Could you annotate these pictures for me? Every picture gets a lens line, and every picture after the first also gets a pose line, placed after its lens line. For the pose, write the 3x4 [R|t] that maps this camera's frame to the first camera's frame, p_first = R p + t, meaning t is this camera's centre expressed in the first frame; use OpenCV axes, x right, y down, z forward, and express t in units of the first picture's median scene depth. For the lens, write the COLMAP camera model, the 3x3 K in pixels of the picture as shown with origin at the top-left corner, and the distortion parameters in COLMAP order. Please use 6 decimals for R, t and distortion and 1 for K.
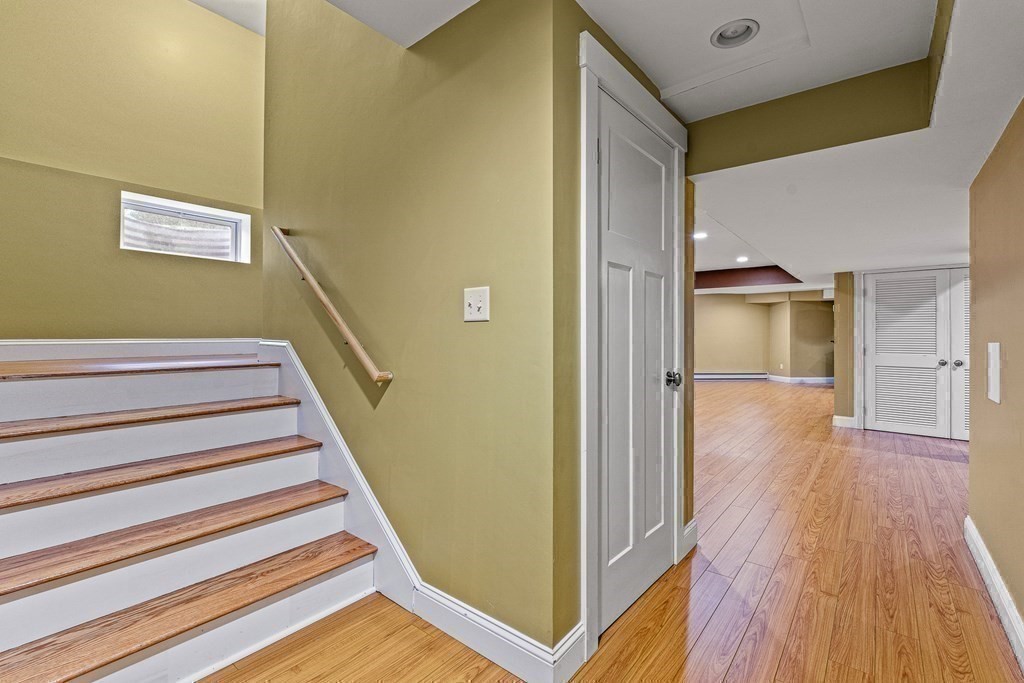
lens RADIAL K [[454.7, 0, 512.0], [0, 454.7, 337.6], [0, 0, 1]] dist [-0.004454, 0.000363]
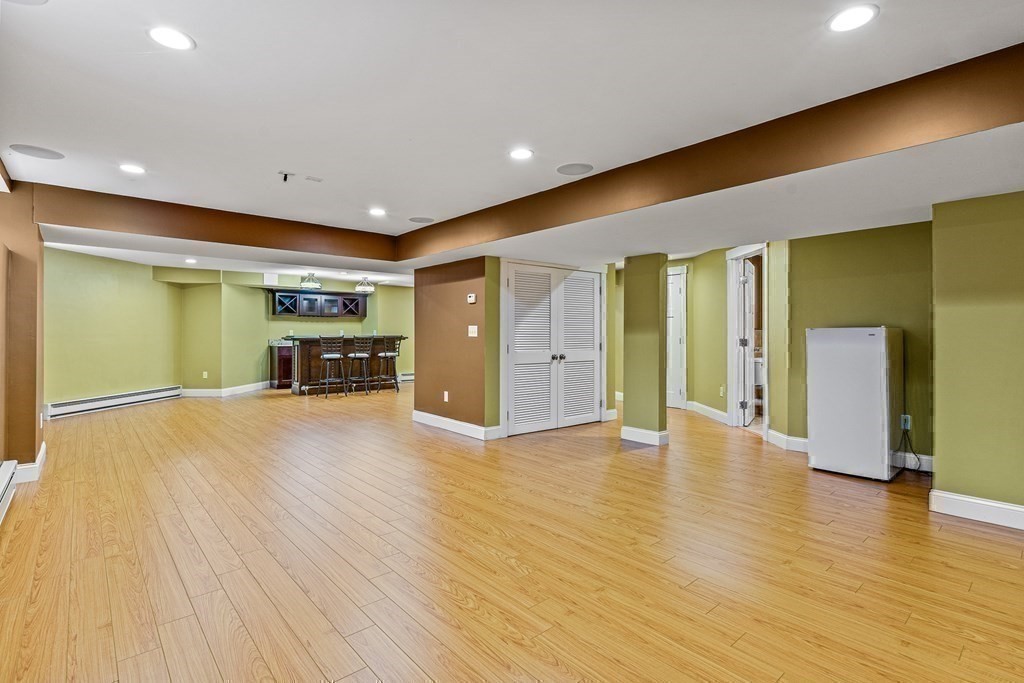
lens RADIAL K [[488.3, 0, 512.2], [0, 488.3, 335.2], [0, 0, 1]] dist [-0.003032, -0.000665]
pose [[0.159905, -0.005570, 0.987117, -0.177678], [0.003516, 0.999981, 0.005074, -0.001536], [-0.987126, 0.002659, 0.159922, 0.903028]]
